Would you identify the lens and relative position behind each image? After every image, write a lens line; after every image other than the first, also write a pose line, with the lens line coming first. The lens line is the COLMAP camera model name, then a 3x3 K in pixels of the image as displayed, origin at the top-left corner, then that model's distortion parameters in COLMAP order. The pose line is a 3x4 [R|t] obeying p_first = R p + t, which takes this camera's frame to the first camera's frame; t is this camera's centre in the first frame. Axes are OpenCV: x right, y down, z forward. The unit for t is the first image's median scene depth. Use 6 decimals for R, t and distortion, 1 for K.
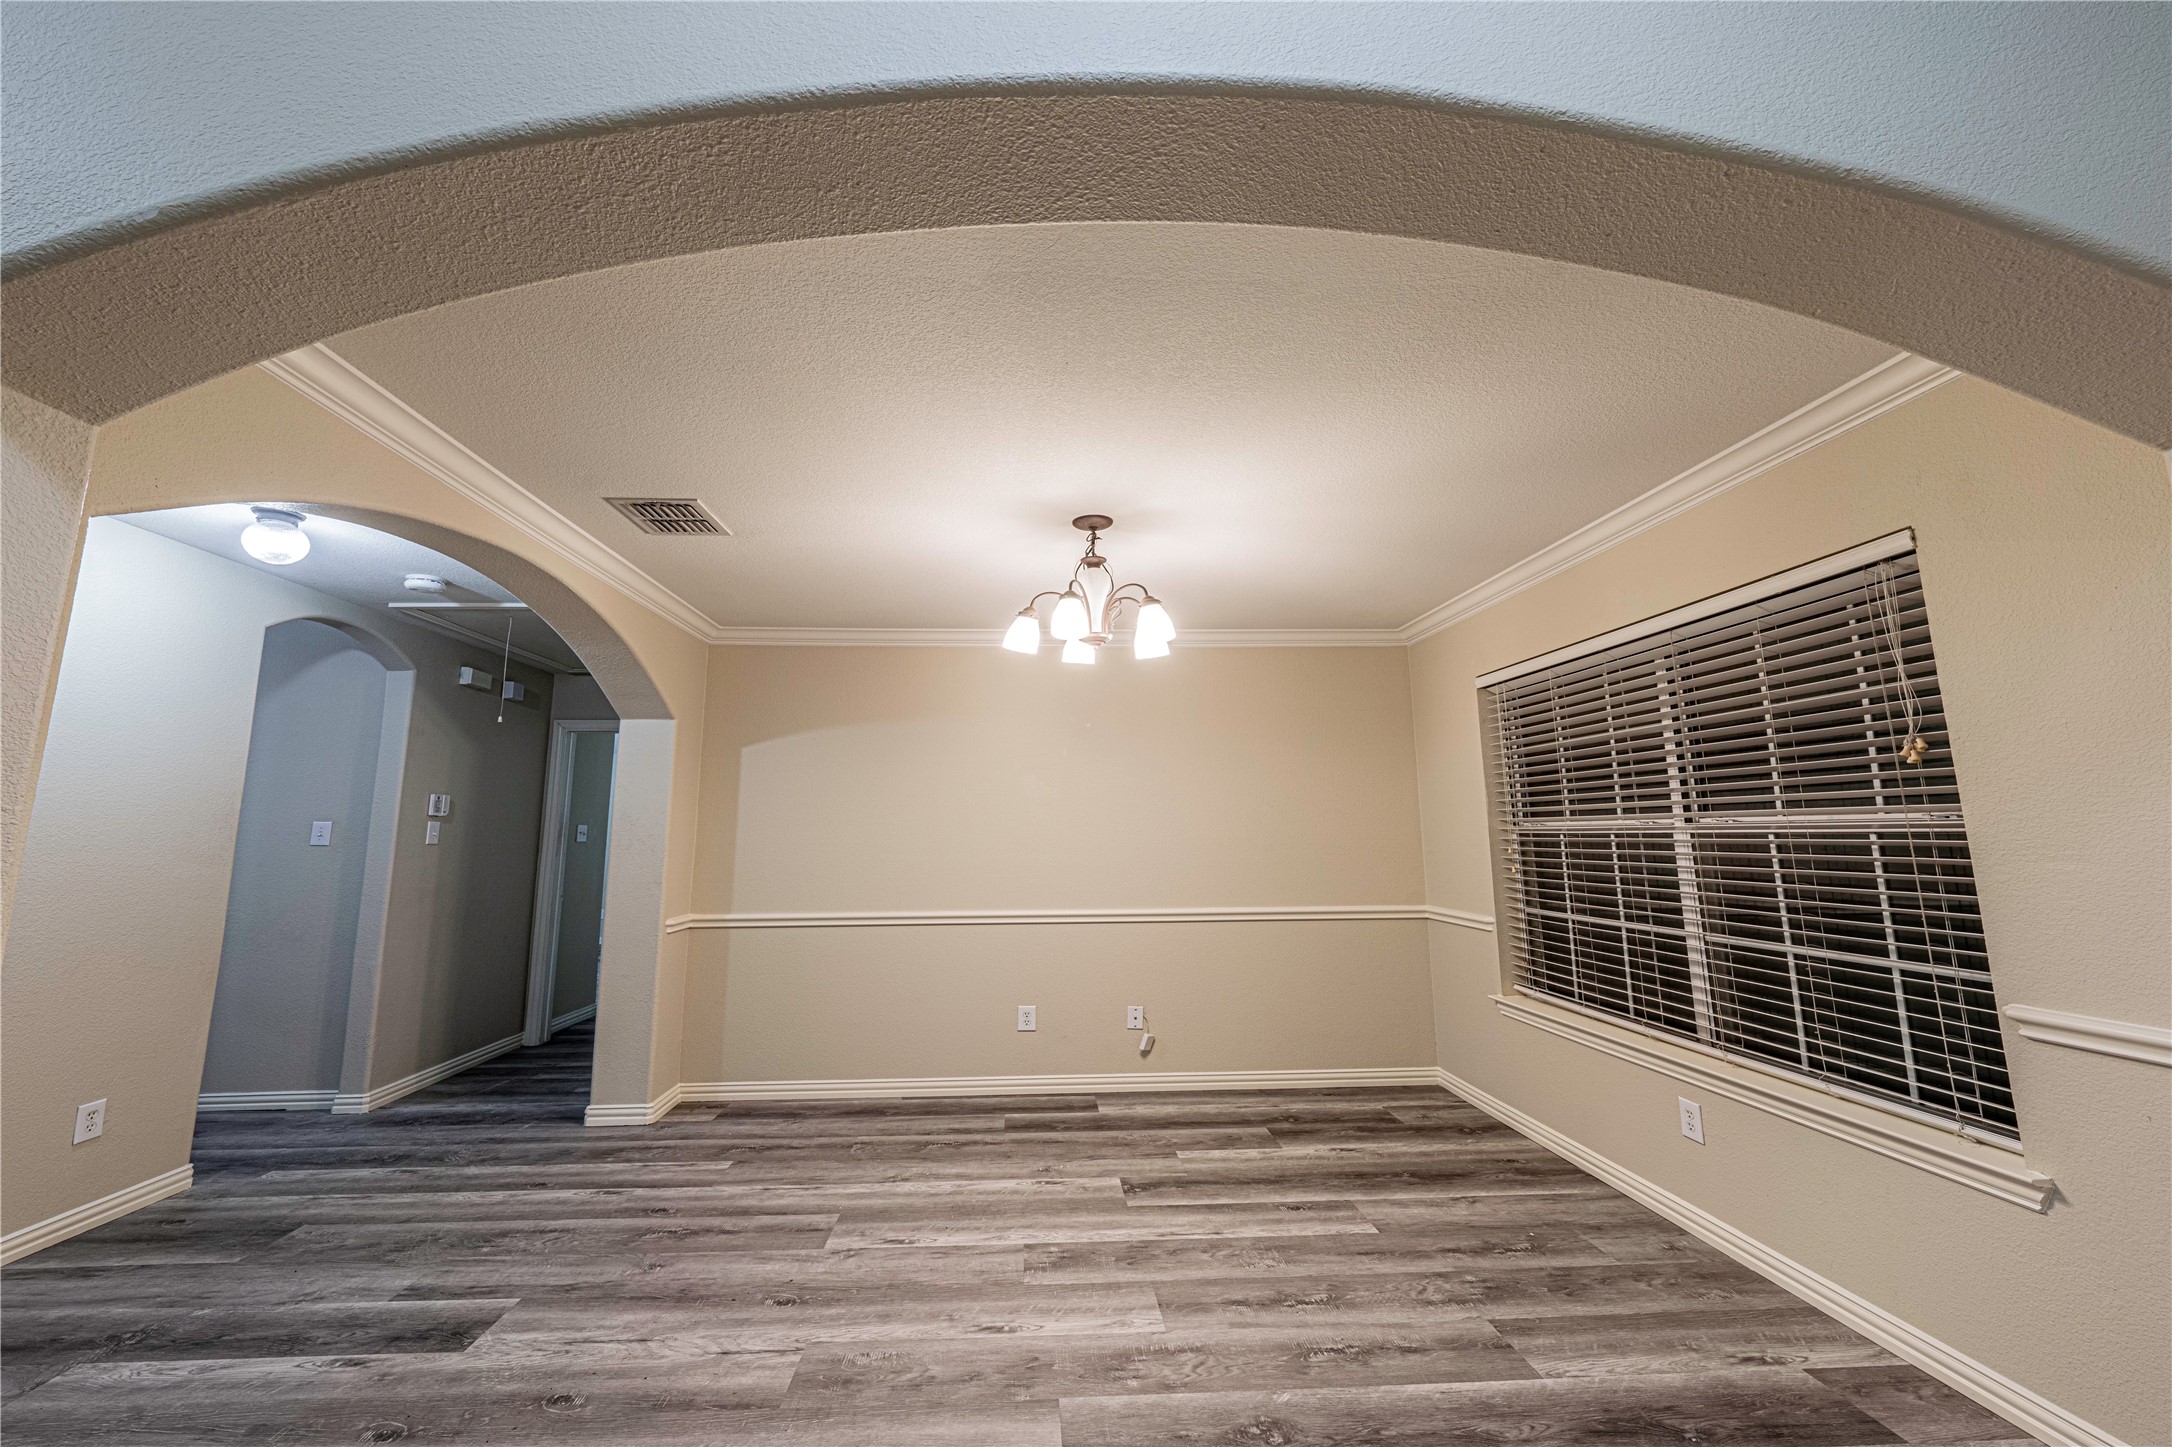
lens RADIAL K [[892.3, 0, 1045.2], [0, 892.3, 671.3], [0, 0, 1]] dist [-0.003702, 0.000487]
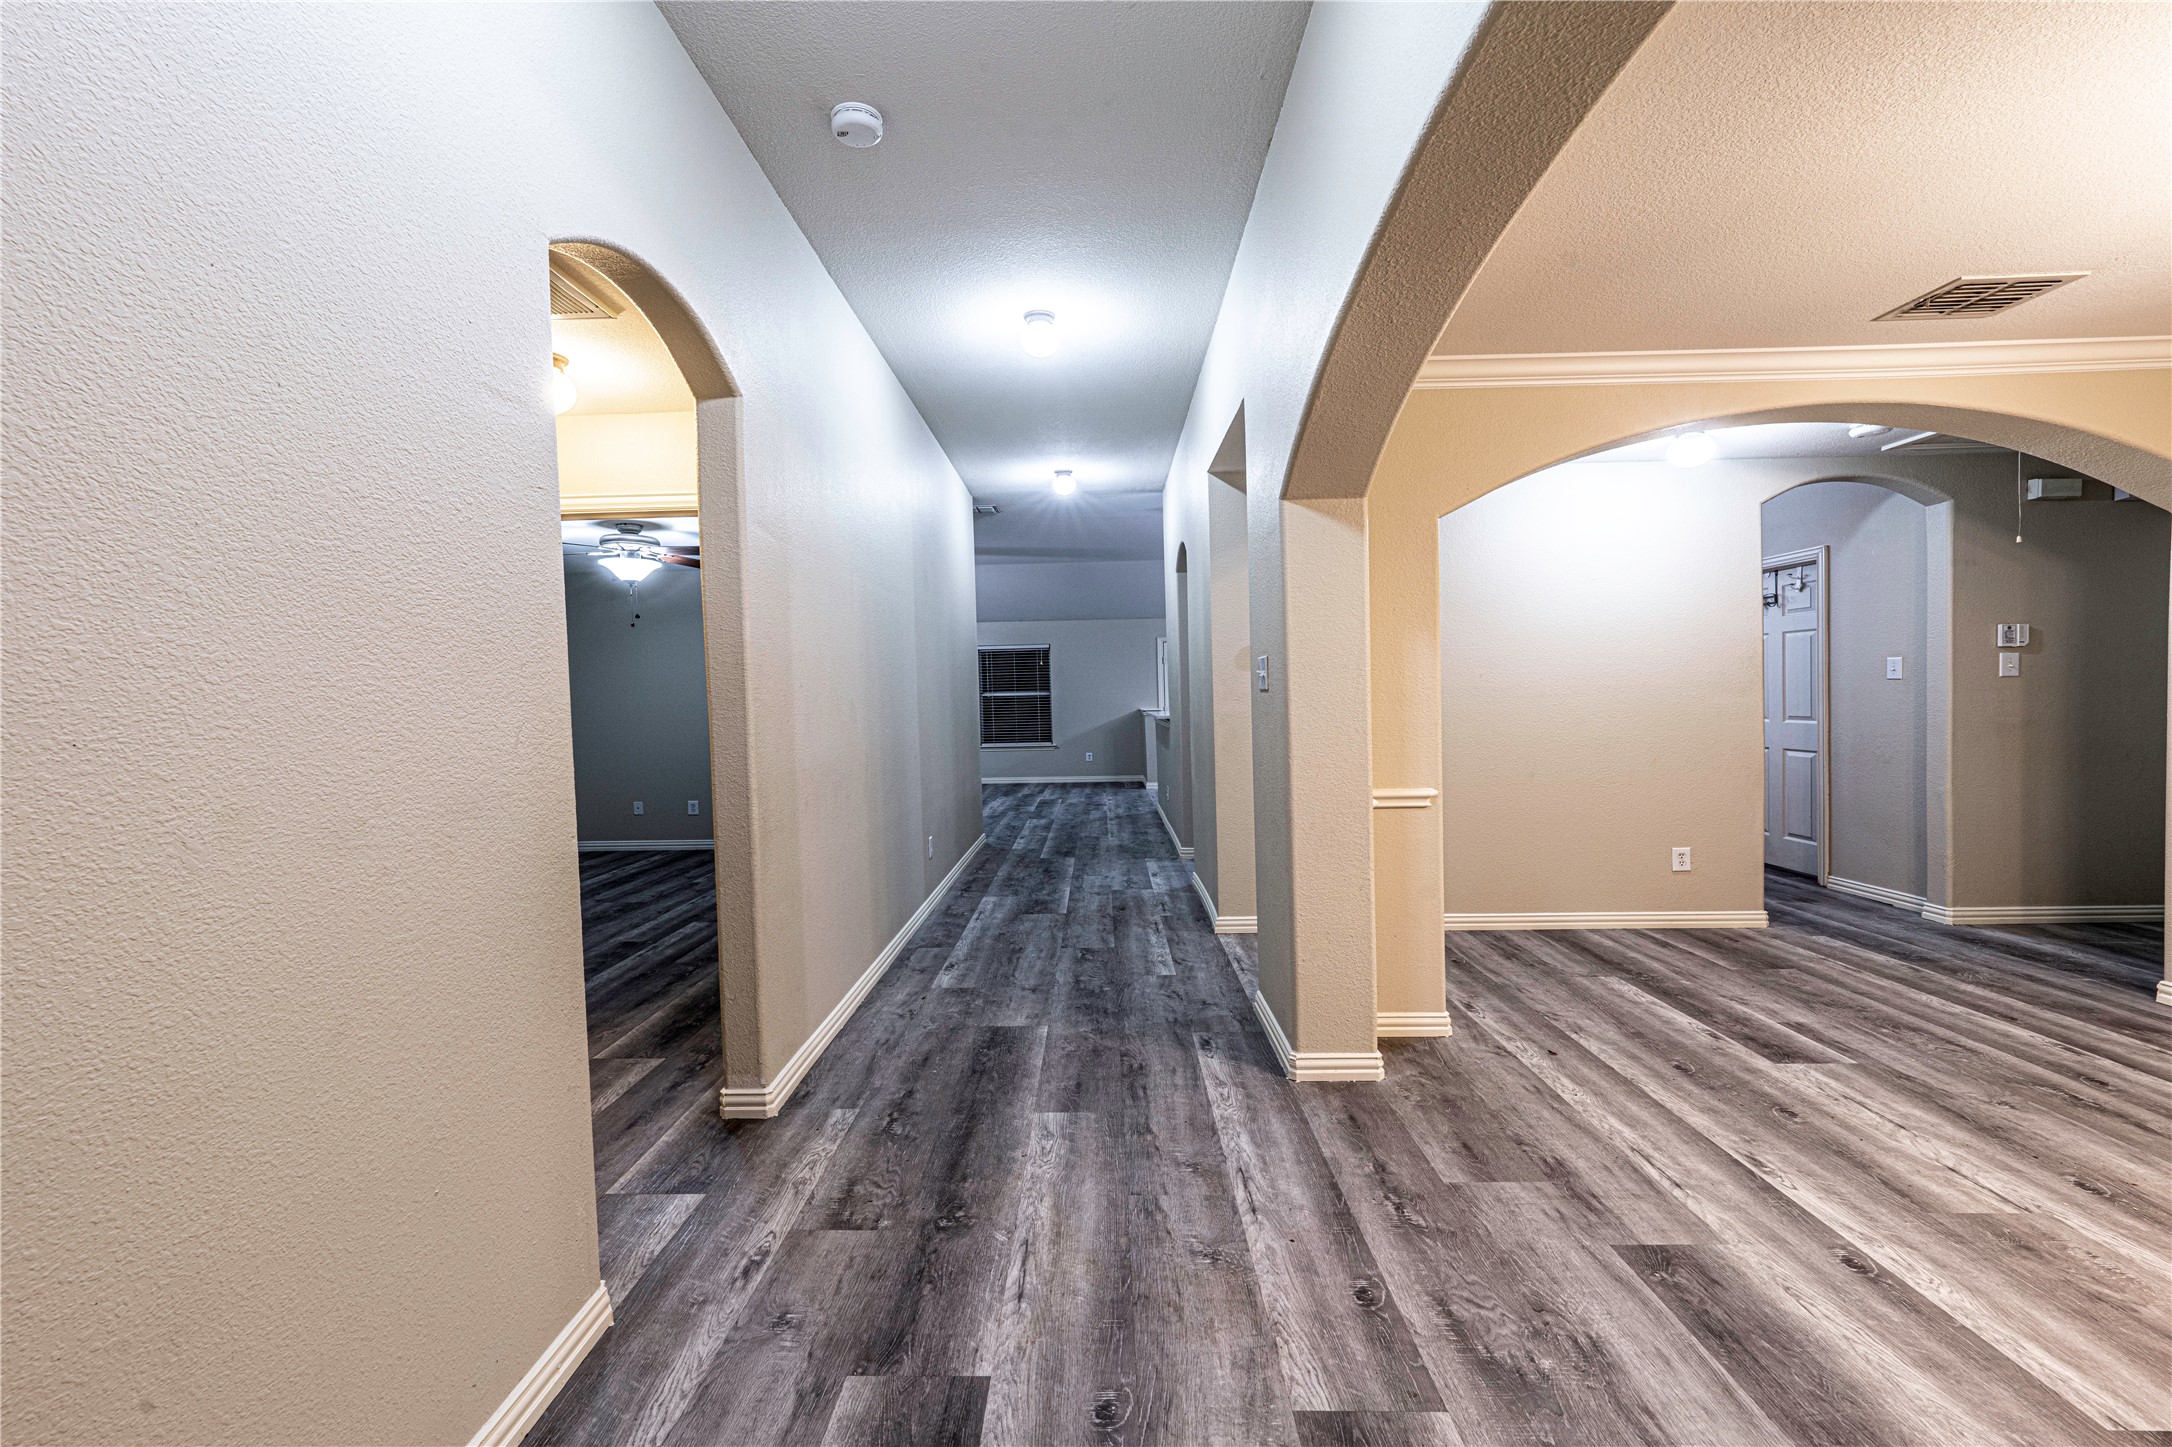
lens RADIAL K [[892.3, 0, 1086.9], [0, 892.3, 714.2], [0, 0, 1]] dist [-0.003702, 0.000487]
pose [[-0.051305, 0.030975, -0.998203, 0.454002], [0.199150, 0.979762, 0.020167, 0.029686], [0.978625, -0.197757, -0.056435, 0.132847]]
